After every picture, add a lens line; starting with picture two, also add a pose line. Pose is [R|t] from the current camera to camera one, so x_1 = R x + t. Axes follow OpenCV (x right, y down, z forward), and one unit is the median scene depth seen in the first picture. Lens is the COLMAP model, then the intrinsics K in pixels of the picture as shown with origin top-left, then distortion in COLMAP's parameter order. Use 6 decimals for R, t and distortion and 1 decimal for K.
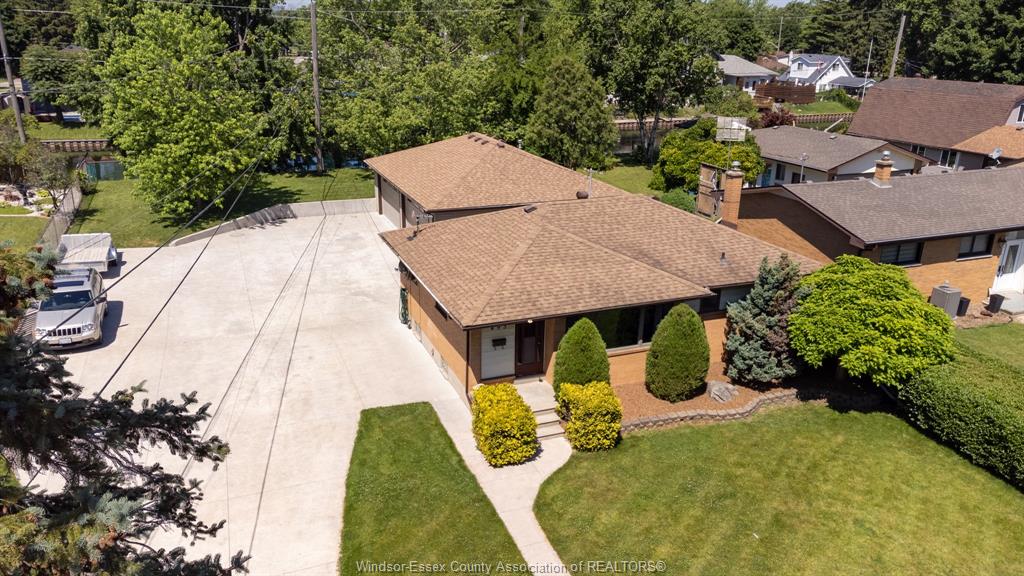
lens RADIAL K [[764.5, 0, 512.0], [0, 764.5, 288.0], [0, 0, 1]] dist [0.018169, 0.052334]
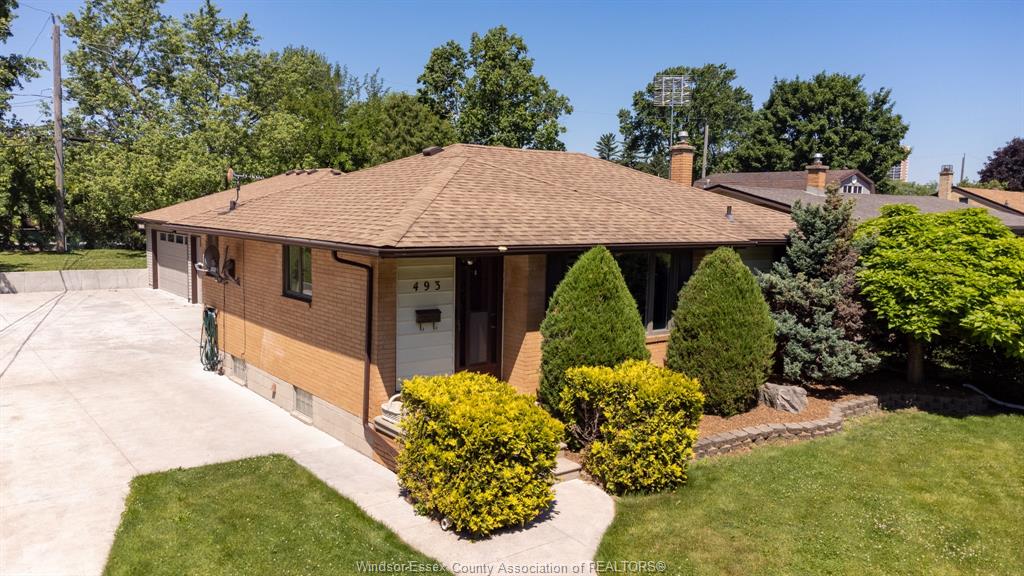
lens RADIAL K [[764.5, 0, 512.0], [0, 764.5, 288.0], [0, 0, 1]] dist [0.018169, 0.052334]
pose [[0.959985, -0.020184, 0.279323, -0.083345], [0.081160, 0.974648, -0.208506, 0.128655], [-0.268033, 0.222832, 0.937286, 0.378368]]
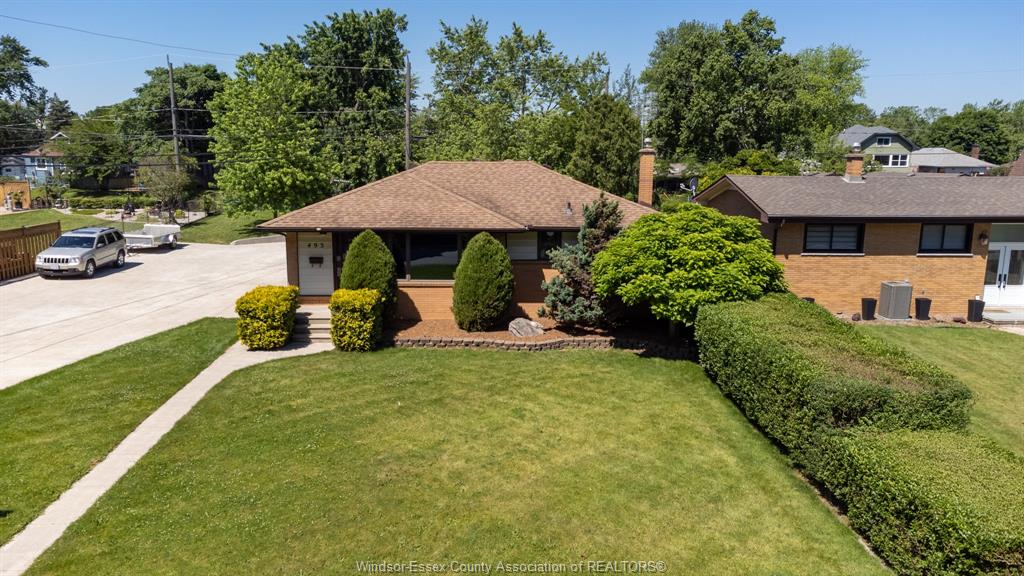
lens RADIAL K [[764.5, 0, 512.0], [0, 764.5, 288.0], [0, 0, 1]] dist [0.018169, 0.052334]
pose [[0.945915, 0.051430, -0.320311, 0.456055], [-0.102338, 0.984245, -0.144183, 0.182678], [0.307849, 0.169165, 0.936276, 0.066560]]
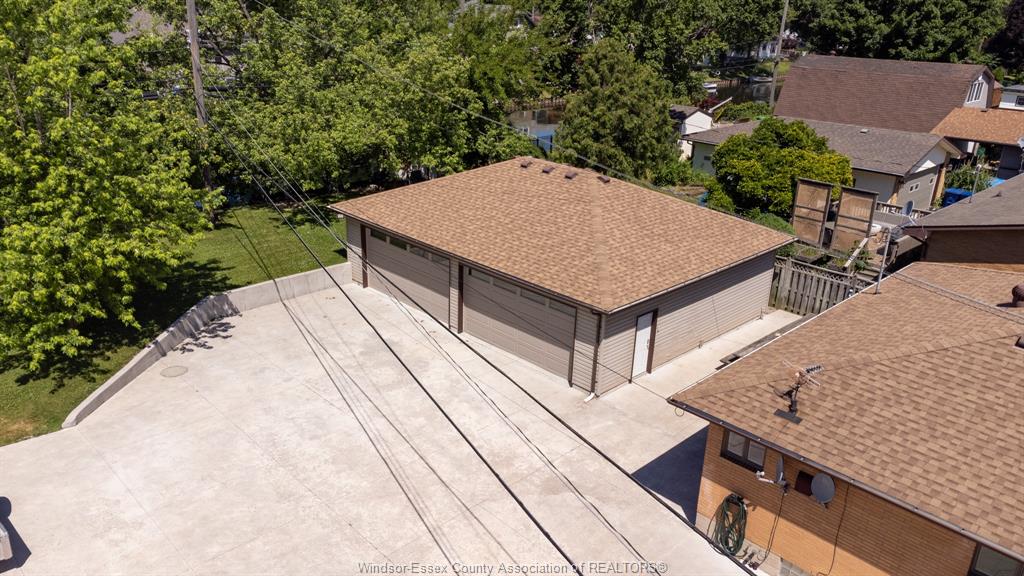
lens RADIAL K [[764.5, 0, 512.0], [0, 764.5, 288.0], [0, 0, 1]] dist [0.018169, 0.052334]
pose [[0.924869, -0.124064, 0.359479, -0.465359], [0.108997, 0.992108, 0.061972, -0.196428], [-0.364331, -0.018134, 0.931093, 0.563871]]
